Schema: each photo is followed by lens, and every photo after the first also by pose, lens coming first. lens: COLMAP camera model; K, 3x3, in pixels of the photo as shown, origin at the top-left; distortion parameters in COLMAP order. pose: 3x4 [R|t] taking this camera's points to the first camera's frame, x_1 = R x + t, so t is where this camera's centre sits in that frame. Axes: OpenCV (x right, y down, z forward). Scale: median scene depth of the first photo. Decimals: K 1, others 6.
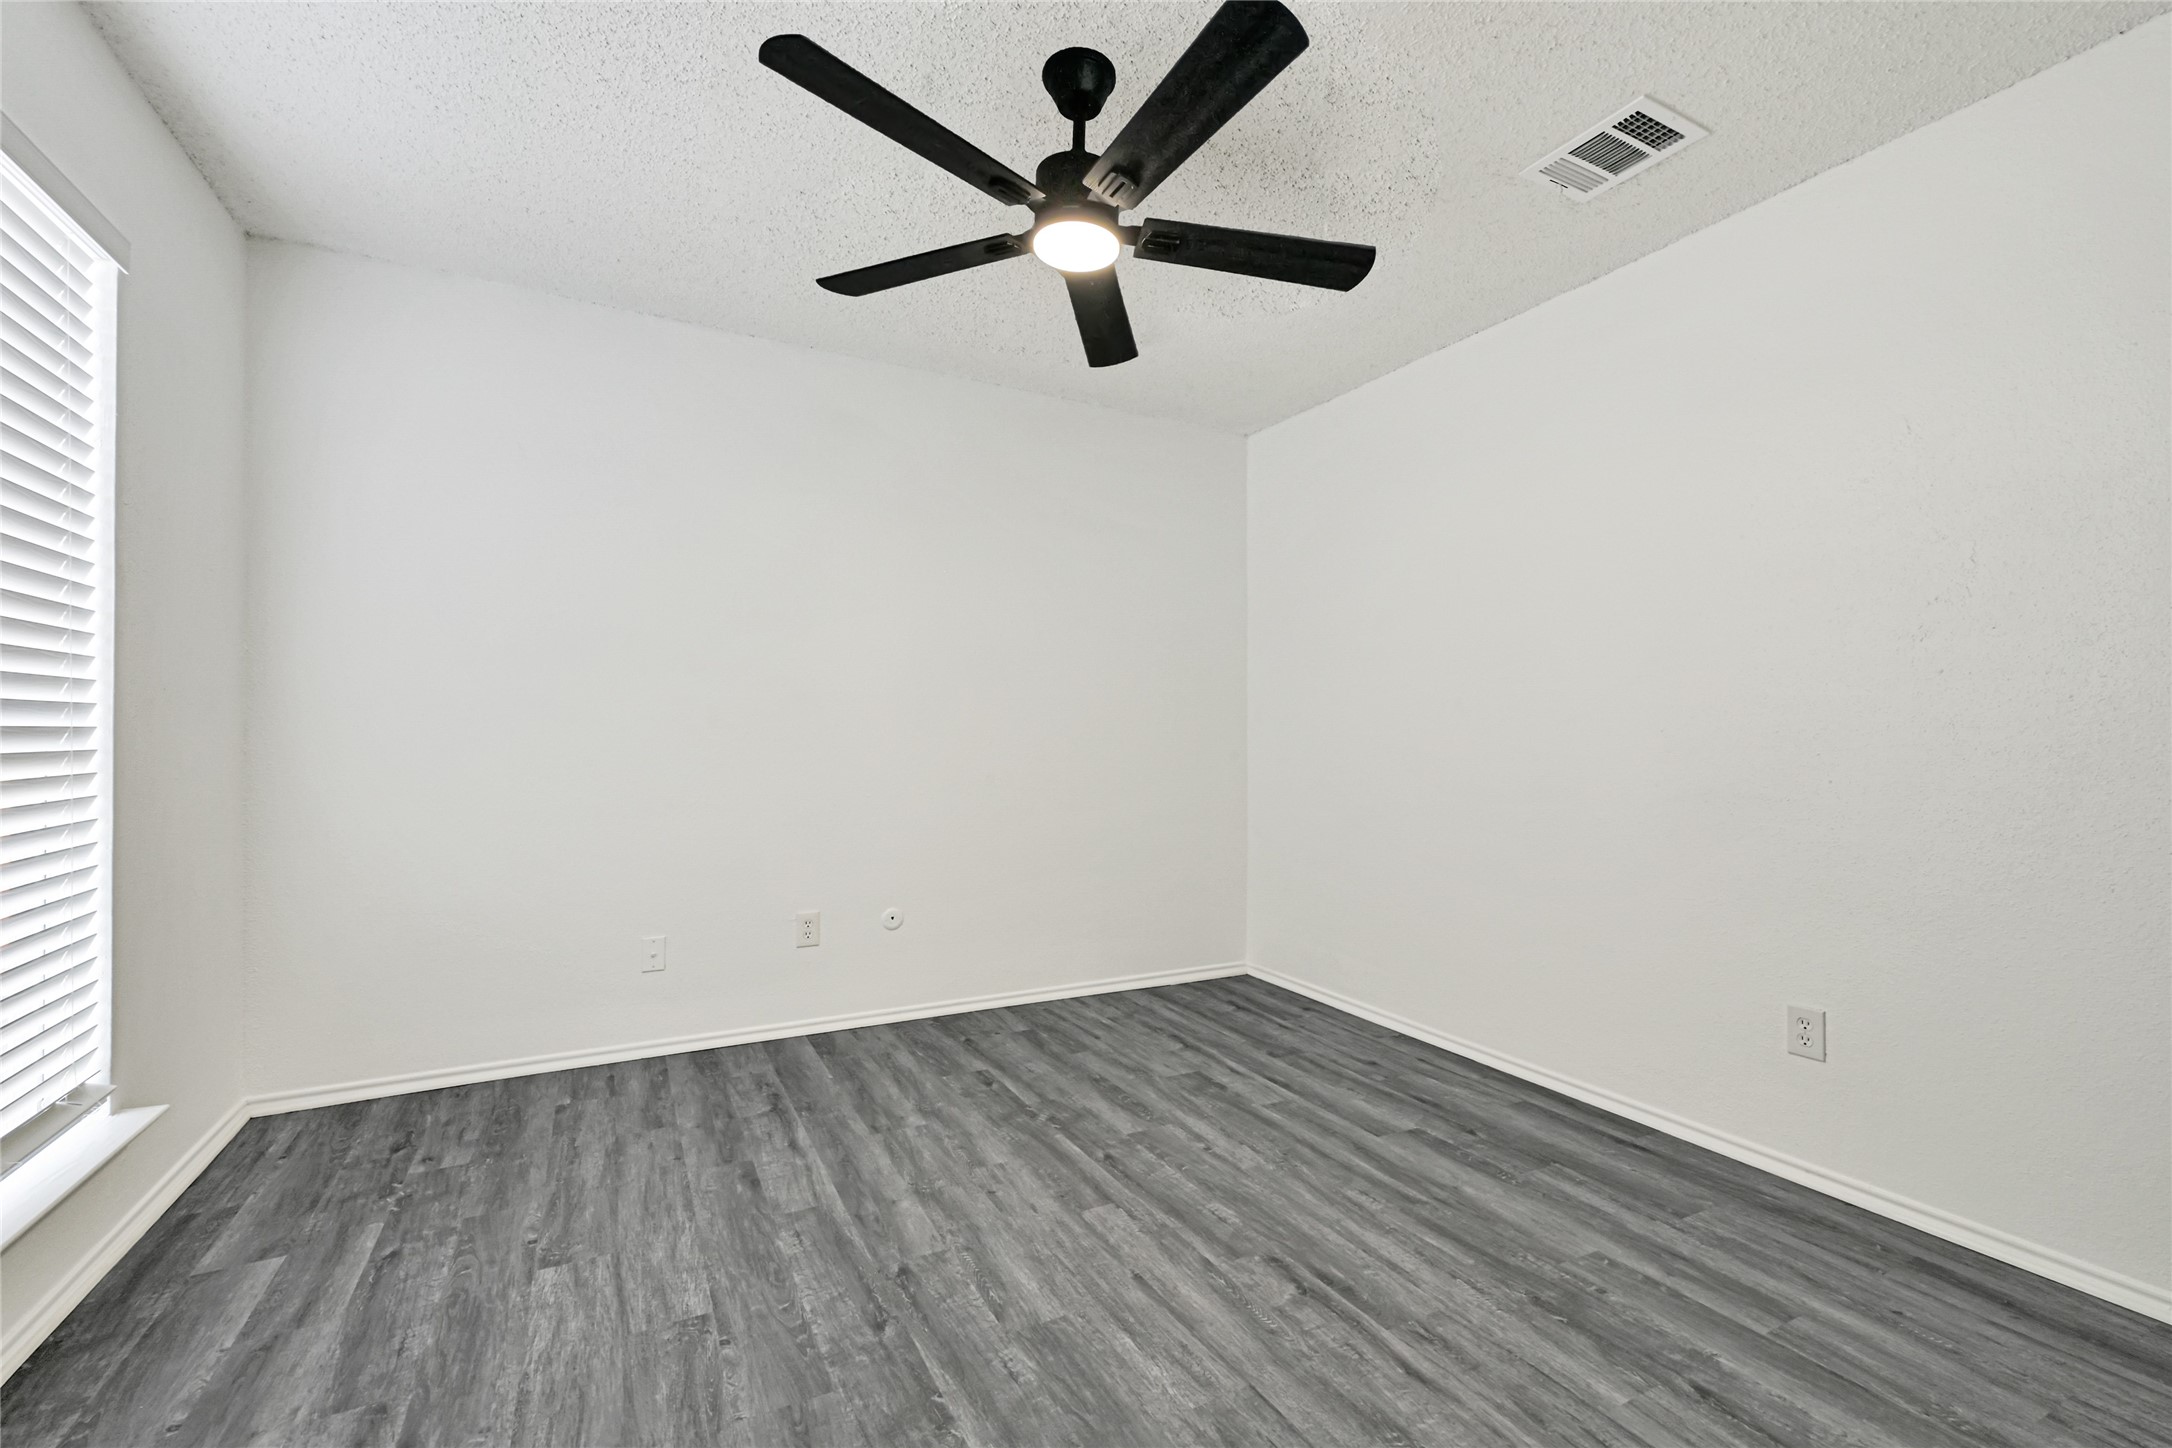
lens RADIAL K [[890.9, 0, 1080.9], [0, 890.9, 726.8], [0, 0, 1]] dist [-0.001952, 0.000641]
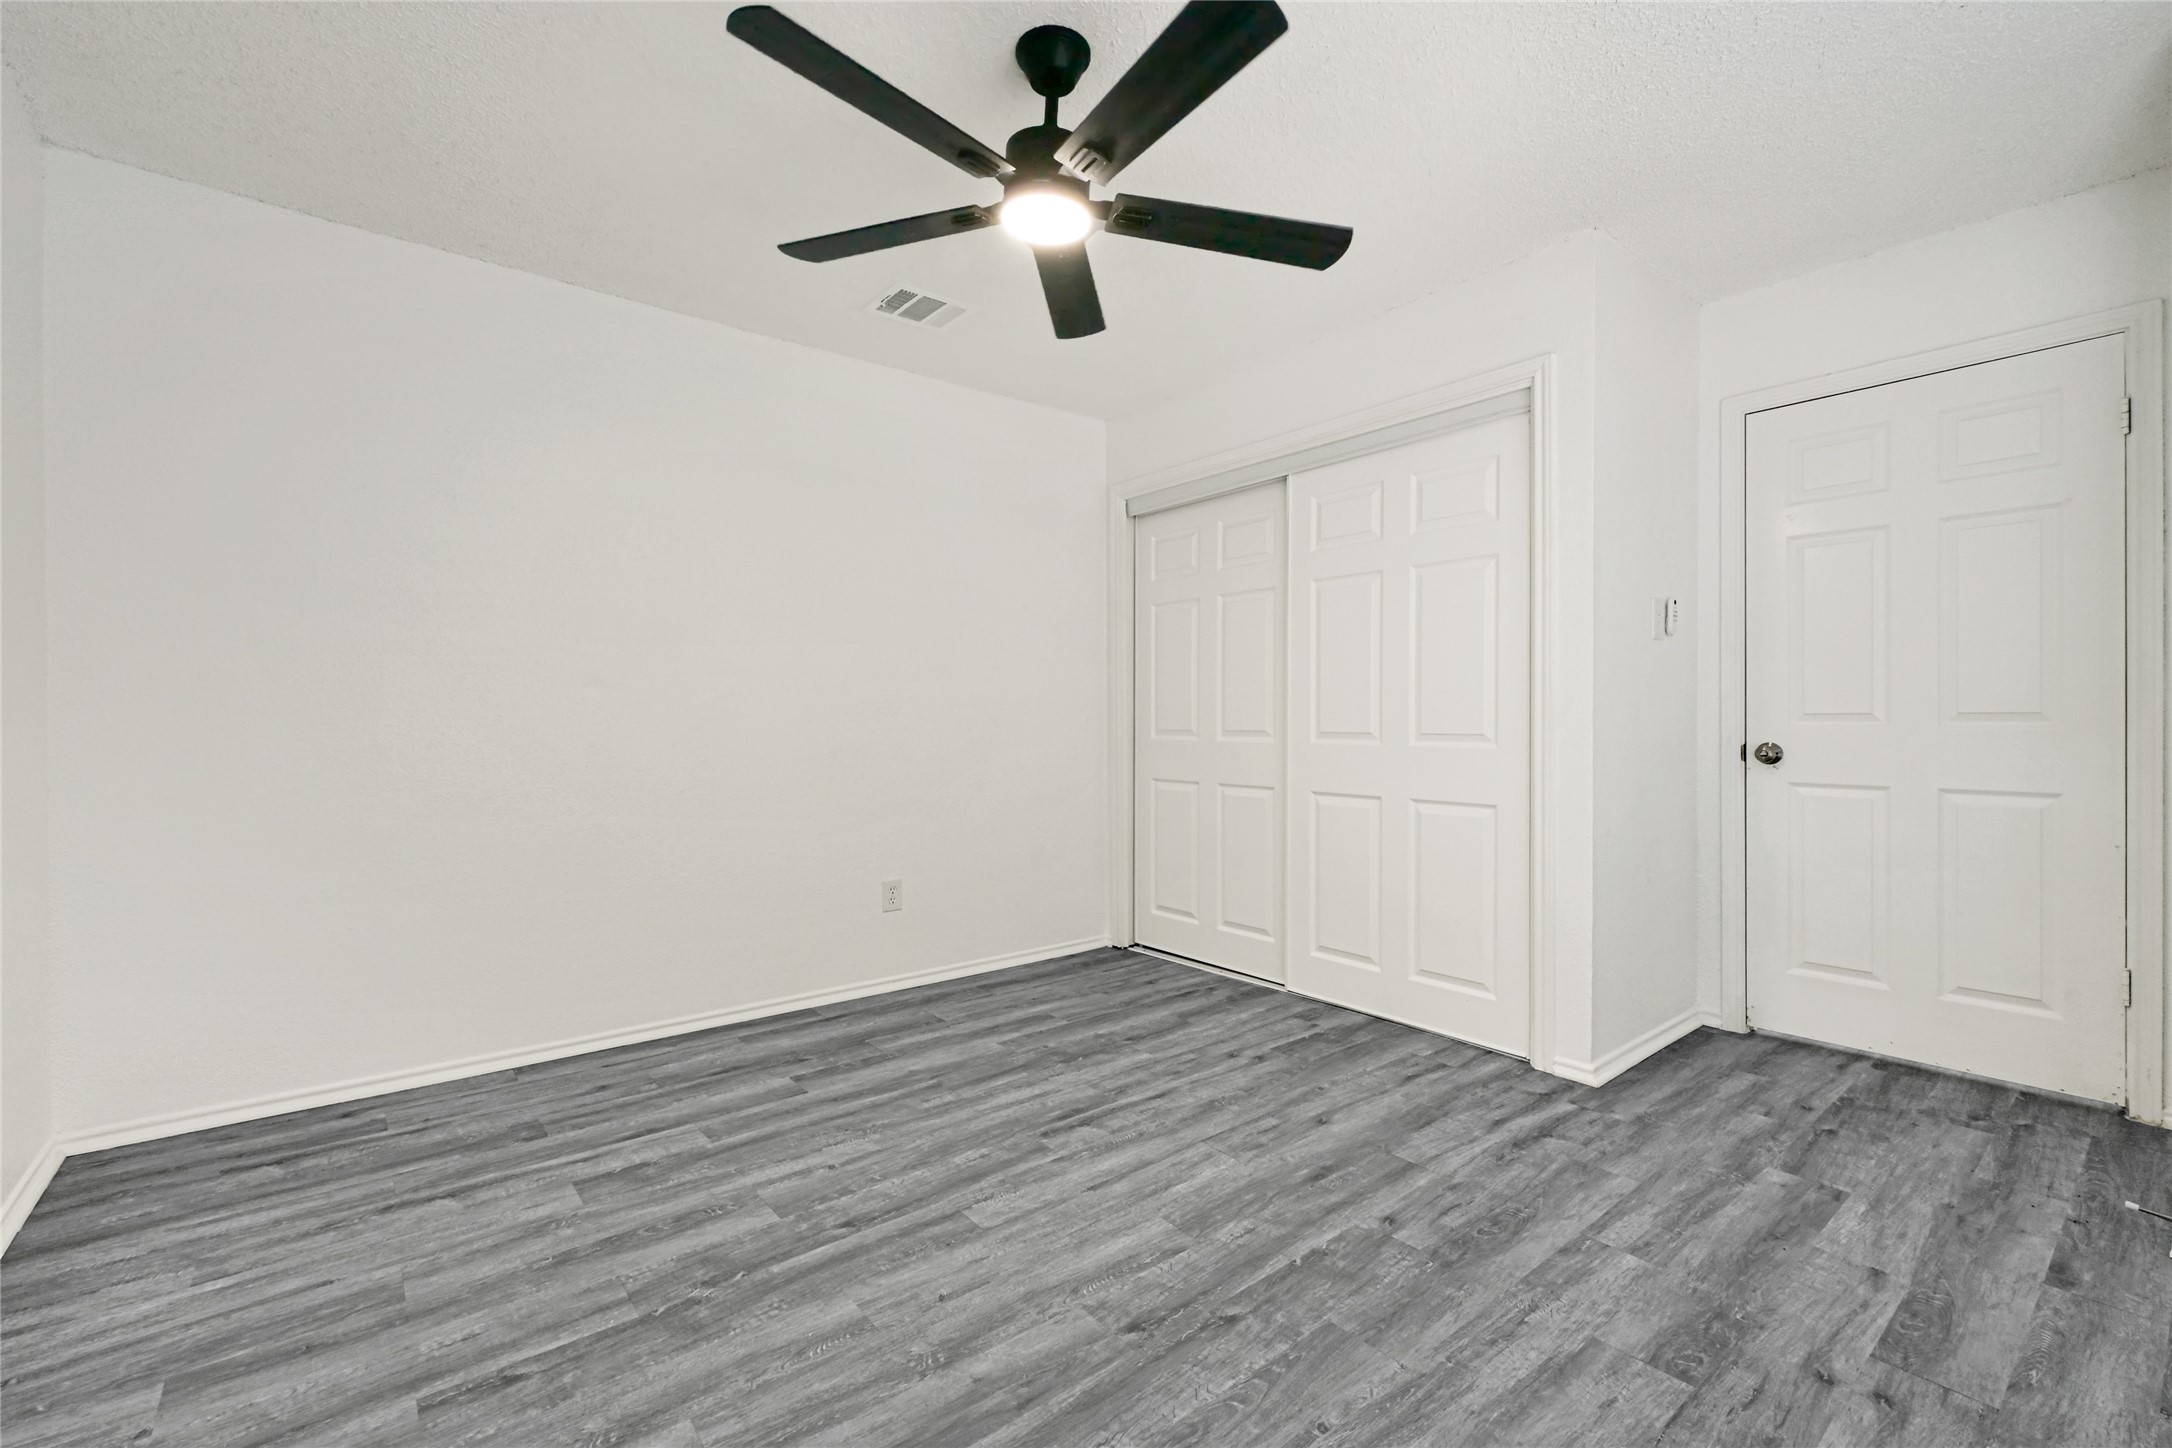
lens RADIAL K [[890.9, 0, 1079.1], [0, 890.9, 718.4], [0, 0, 1]] dist [-0.001952, 0.000641]
pose [[-0.147976, -0.012327, 0.988914, -0.782440], [-0.010475, 0.999886, 0.010897, 0.007319], [-0.988935, -0.008746, -0.148088, 0.891617]]
